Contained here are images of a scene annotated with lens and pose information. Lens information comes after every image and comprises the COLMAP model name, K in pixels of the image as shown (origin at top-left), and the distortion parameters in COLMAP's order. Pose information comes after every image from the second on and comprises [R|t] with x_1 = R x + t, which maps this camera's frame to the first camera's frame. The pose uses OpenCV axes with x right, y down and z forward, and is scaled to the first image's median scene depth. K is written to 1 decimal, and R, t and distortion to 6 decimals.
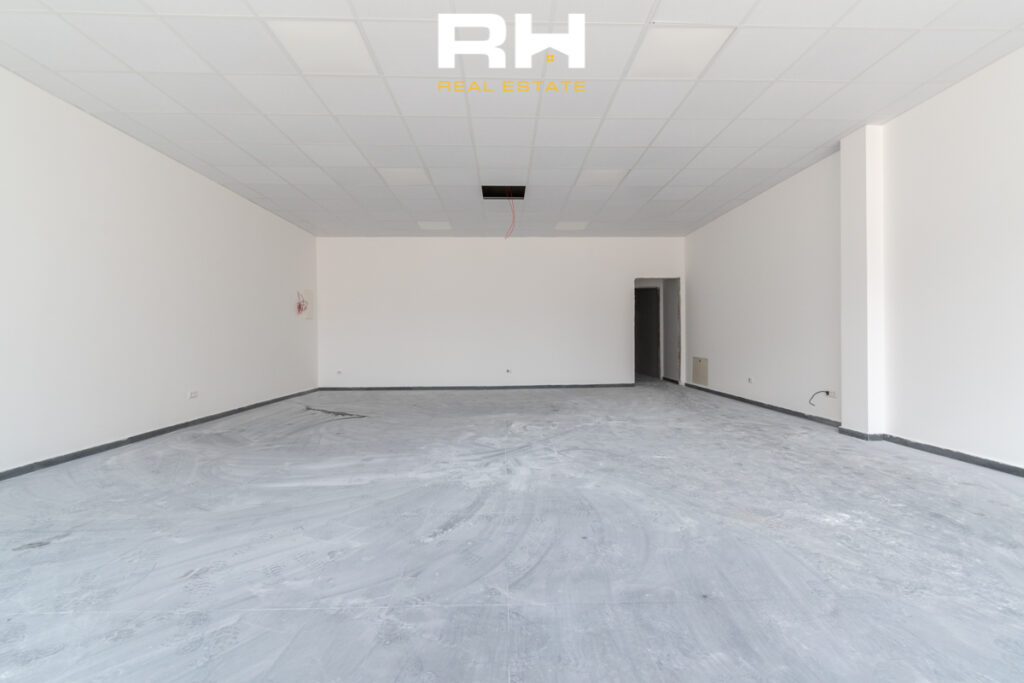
lens RADIAL K [[451.7, 0, 512.6], [0, 451.7, 340.9], [0, 0, 1]] dist [-0.000547, 0.000077]
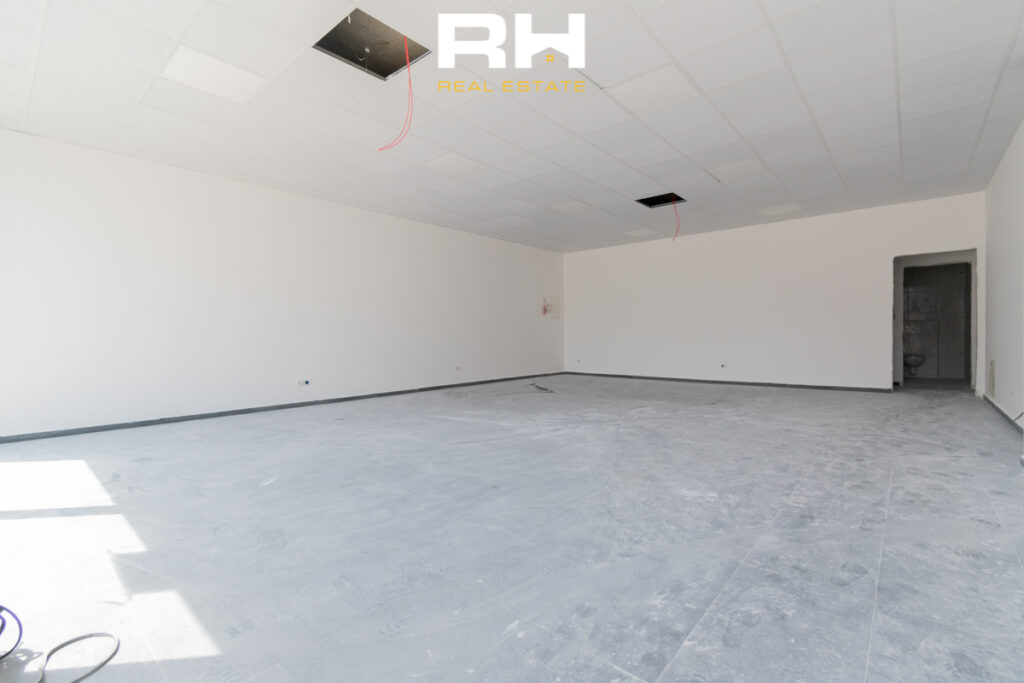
lens RADIAL K [[451.7, 0, 509.5], [0, 451.7, 337.9], [0, 0, 1]] dist [-0.000547, 0.000077]
pose [[0.734478, 0.006215, -0.678604, 1.022314], [-0.001470, 0.999970, 0.007568, -0.003809], [0.678631, -0.004561, 0.734465, -0.131775]]
